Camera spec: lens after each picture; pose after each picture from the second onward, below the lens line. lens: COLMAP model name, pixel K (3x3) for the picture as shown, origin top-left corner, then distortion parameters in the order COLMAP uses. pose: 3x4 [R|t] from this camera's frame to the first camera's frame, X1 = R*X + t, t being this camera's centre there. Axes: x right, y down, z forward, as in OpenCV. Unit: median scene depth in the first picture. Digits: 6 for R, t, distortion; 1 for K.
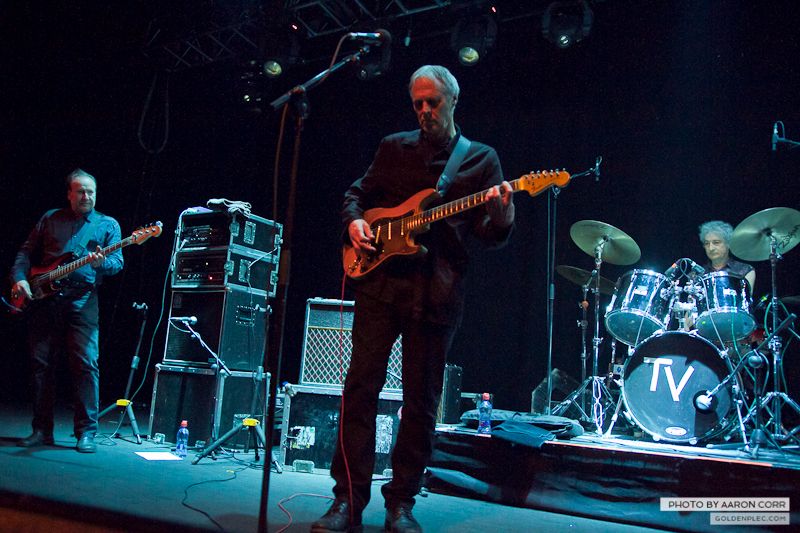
lens RADIAL K [[679.0, 0, 400.0], [0, 679.0, 266.5], [0, 0, 1]] dist [-0.075584, 0.078446]
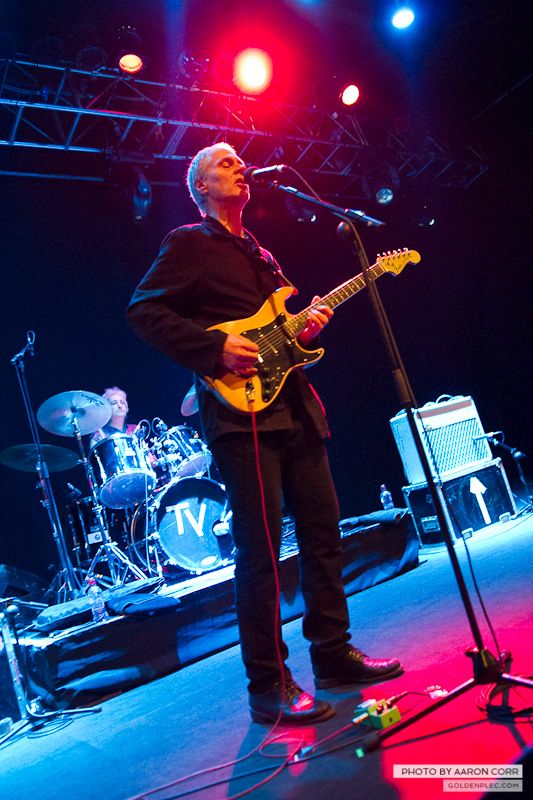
lens RADIAL K [[679.0, 0, 266.5], [0, 679.0, 400.0], [0, 0, 1]] dist [-0.075584, 0.078446]
pose [[0.380809, -0.049942, 0.923304, -0.527130], [0.155744, 0.987738, -0.010808, -0.000526], [-0.911443, 0.147914, 0.383918, 0.358682]]
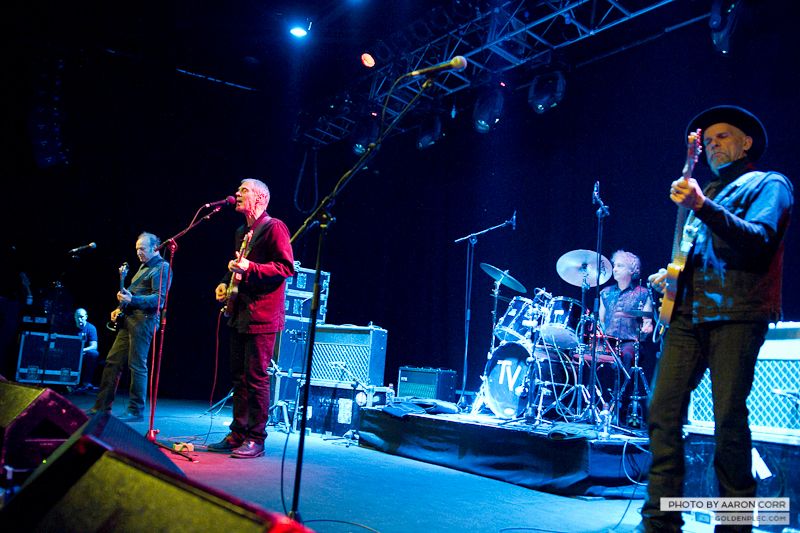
lens RADIAL K [[711.5, 0, 400.0], [0, 711.5, 266.5], [0, 0, 1]] dist [-0.001149, 0.003851]
pose [[0.917426, -0.061783, -0.393080, 0.697962], [0.054352, 0.998071, -0.030017, -0.026377], [0.394176, 0.006174, 0.919014, -0.423786]]
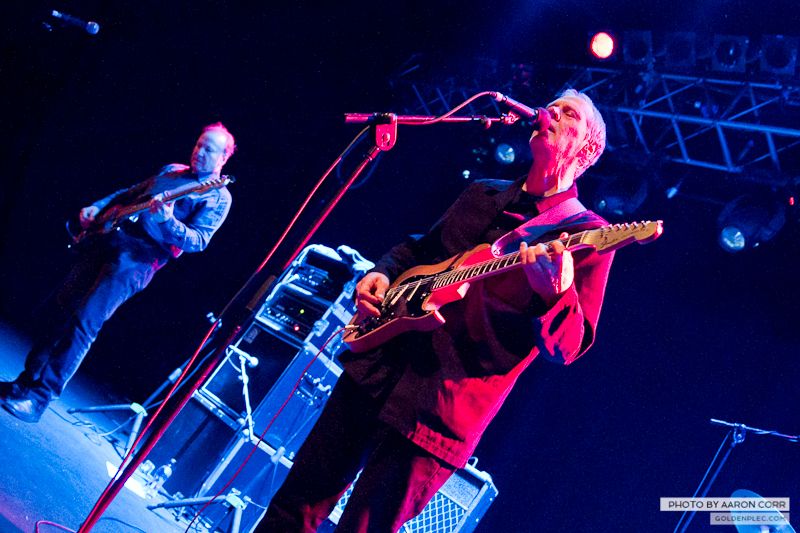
lens RADIAL K [[845.9, 0, 400.0], [0, 845.9, 266.5], [0, 0, 1]] dist [-0.049615, 0.013126]
pose [[0.848234, 0.439349, -0.295755, 0.113850], [-0.486007, 0.867623, -0.105015, -0.001360], [0.210466, 0.232816, 0.949474, 0.029620]]
